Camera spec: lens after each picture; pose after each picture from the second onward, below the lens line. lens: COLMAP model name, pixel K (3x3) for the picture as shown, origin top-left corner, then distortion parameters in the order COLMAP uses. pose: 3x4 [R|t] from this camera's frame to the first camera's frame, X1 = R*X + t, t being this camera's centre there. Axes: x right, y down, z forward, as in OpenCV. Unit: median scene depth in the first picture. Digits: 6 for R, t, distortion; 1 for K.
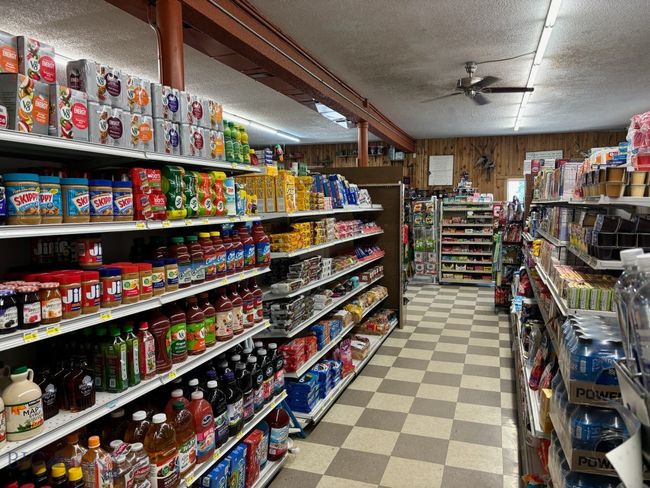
lens RADIAL K [[480.8, 0, 325.0], [0, 480.8, 244.0], [0, 0, 1]] dist [0.053562, -0.080776]
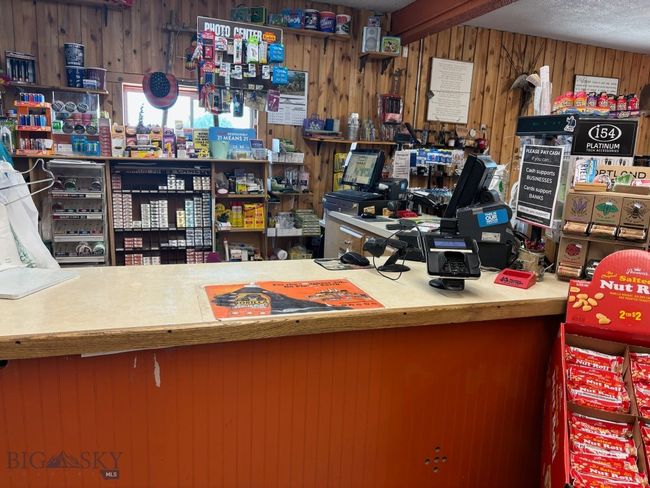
lens RADIAL K [[480.8, 0, 325.0], [0, 480.8, 244.0], [0, 0, 1]] dist [0.053562, -0.080776]
pose [[0.783552, -0.073097, 0.617011, -0.480292], [0.002762, 0.993456, 0.114186, -0.142369], [-0.621320, -0.087766, 0.778626, 1.805850]]
